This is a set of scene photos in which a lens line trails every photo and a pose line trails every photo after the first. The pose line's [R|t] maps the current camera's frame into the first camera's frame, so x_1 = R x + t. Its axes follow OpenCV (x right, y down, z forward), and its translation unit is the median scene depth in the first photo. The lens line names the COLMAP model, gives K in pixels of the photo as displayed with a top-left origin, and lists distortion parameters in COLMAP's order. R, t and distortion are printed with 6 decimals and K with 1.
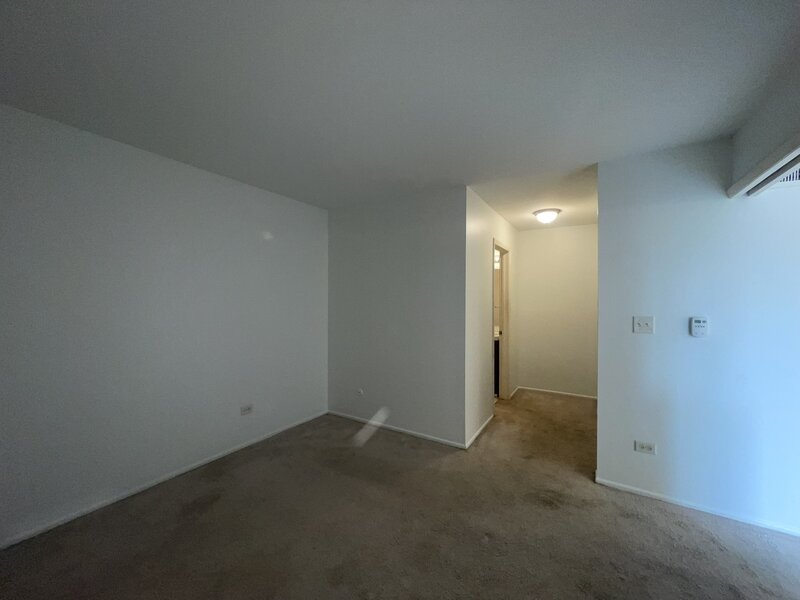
lens RADIAL K [[323.2, 0, 400.0], [0, 323.2, 300.0], [0, 0, 1]] dist [-0.002977, 0.000262]
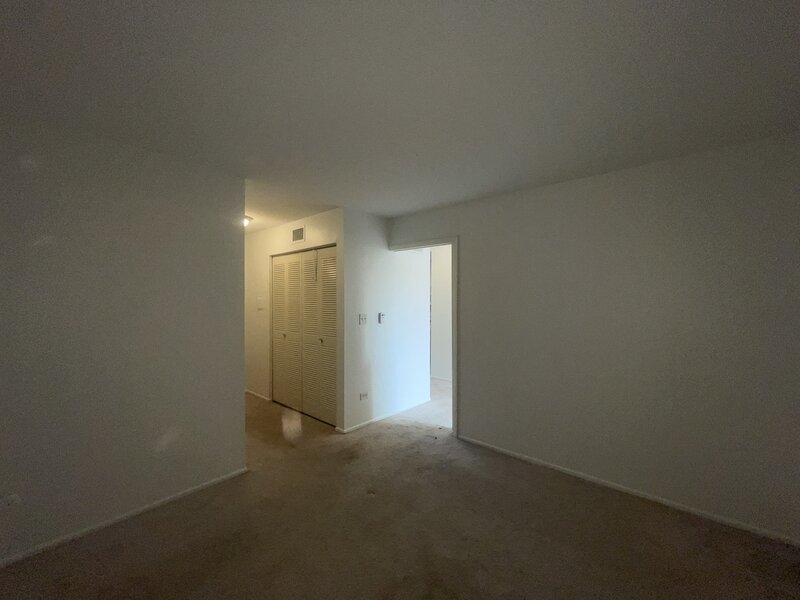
lens RADIAL K [[323.2, 0, 400.0], [0, 323.2, 300.0], [0, 0, 1]] dist [-0.002977, 0.000262]
pose [[0.135544, 0.008255, 0.990737, -0.818014], [0.000269, 0.999965, -0.008368, -0.002669], [-0.990771, 0.001401, 0.135537, 0.619083]]
